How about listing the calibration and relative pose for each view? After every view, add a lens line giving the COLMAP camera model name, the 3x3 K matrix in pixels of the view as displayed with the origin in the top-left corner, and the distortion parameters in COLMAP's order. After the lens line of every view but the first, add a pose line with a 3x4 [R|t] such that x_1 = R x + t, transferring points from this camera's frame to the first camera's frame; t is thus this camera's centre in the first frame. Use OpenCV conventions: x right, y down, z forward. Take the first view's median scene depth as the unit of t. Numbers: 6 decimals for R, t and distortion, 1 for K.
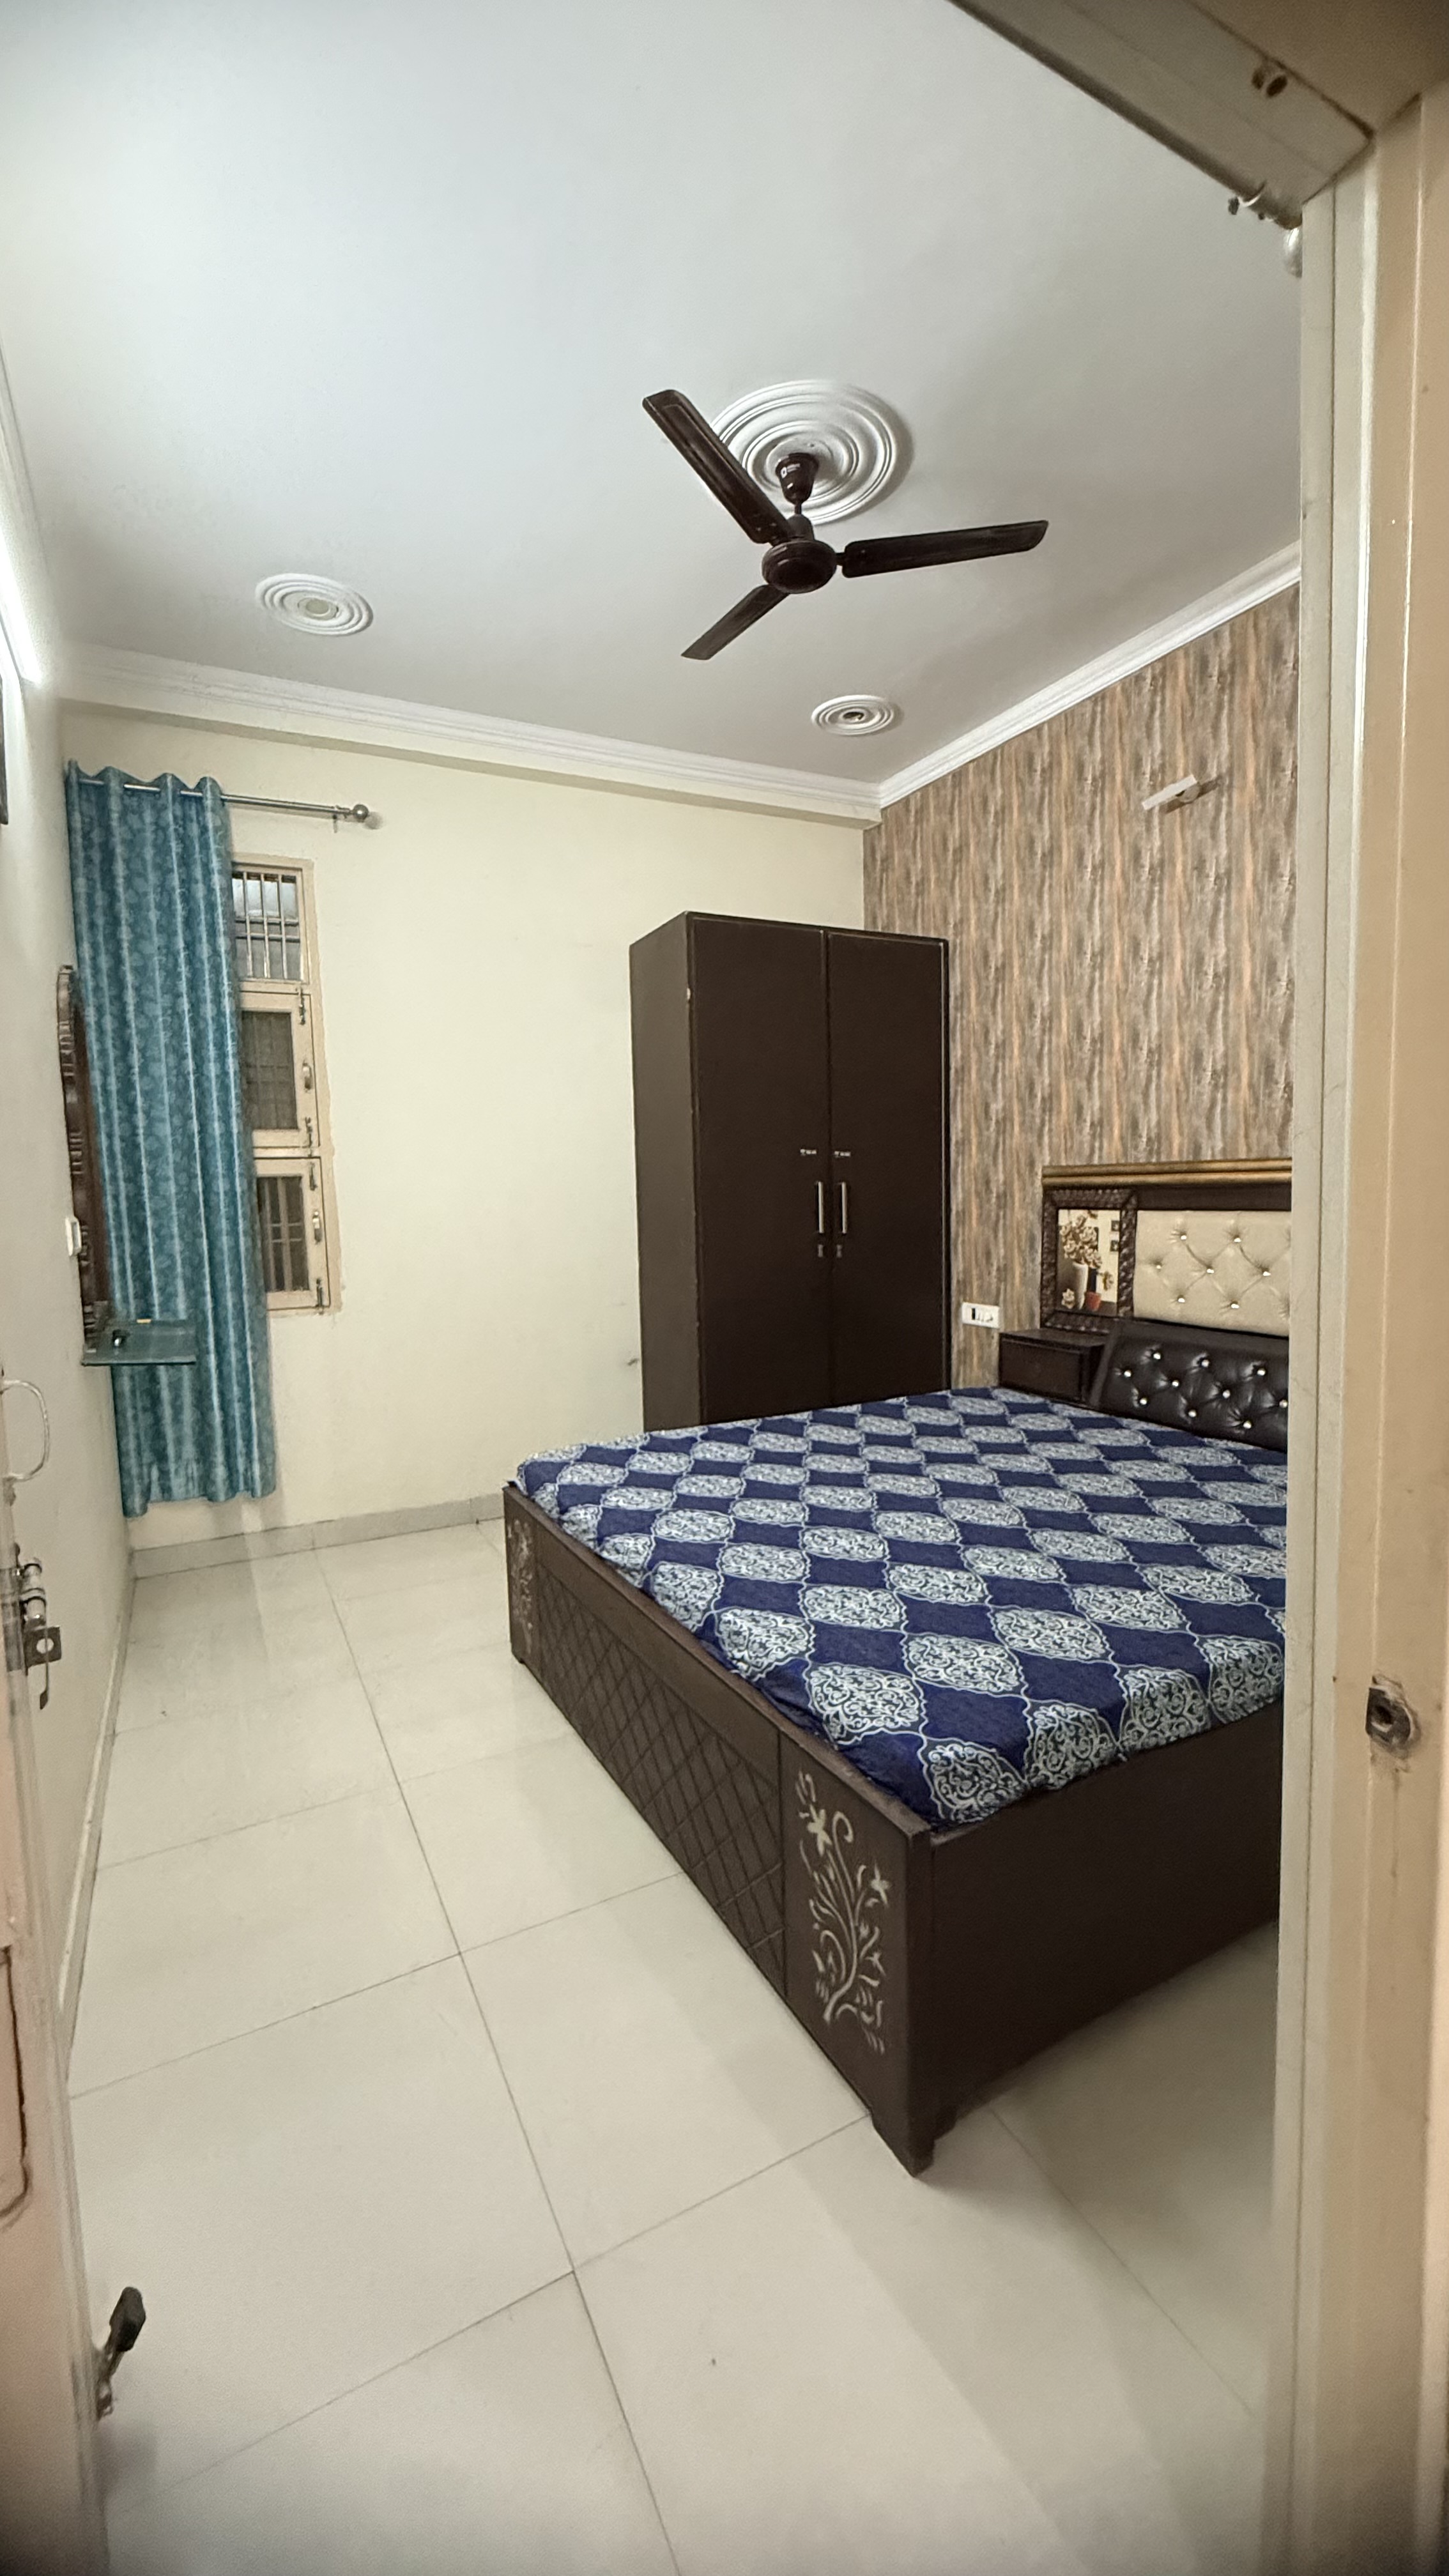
lens RADIAL K [[1038.2, 0, 733.6], [0, 1038.2, 1283.9], [0, 0, 1]] dist [-0.002601, -0.000009]
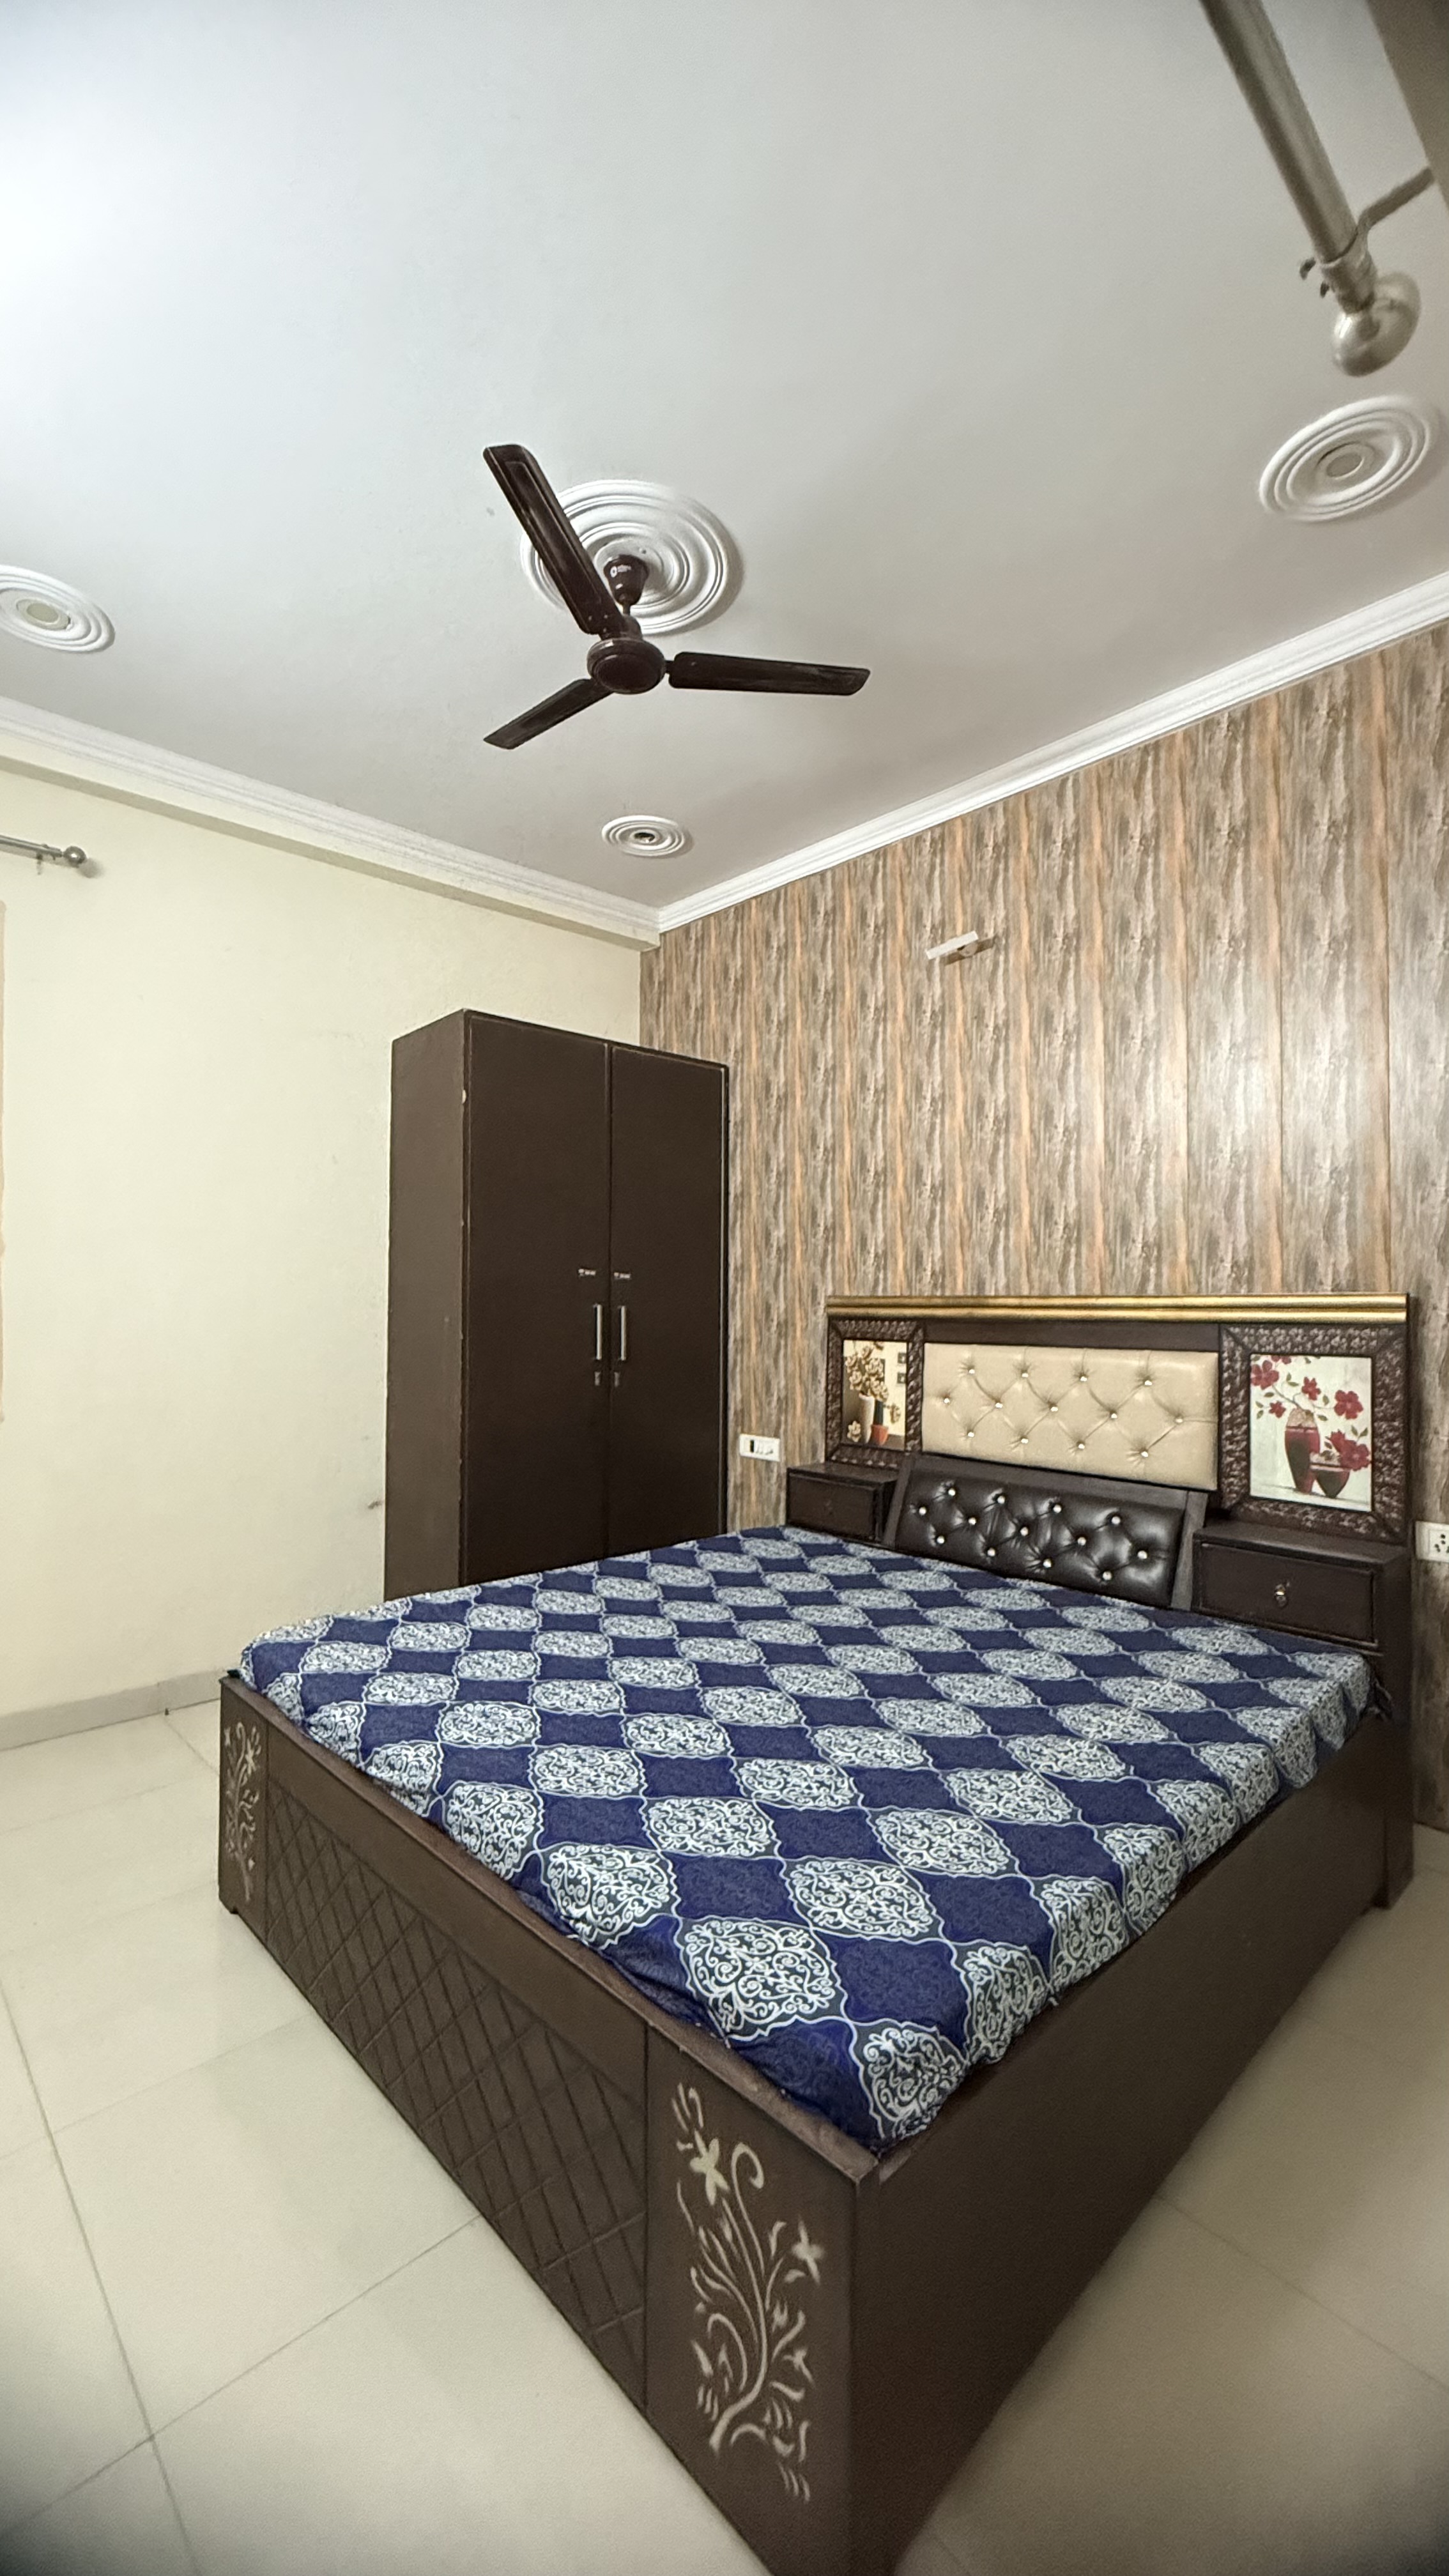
lens RADIAL K [[1027.9, 0, 723.7], [0, 1027.9, 1282.2], [0, 0, 1]] dist [-0.000369, -0.000244]
pose [[0.964420, 0.035784, 0.261943, -0.074206], [-0.004798, 0.993003, -0.117990, -0.014485], [-0.264332, 0.112535, 0.957844, 0.124148]]
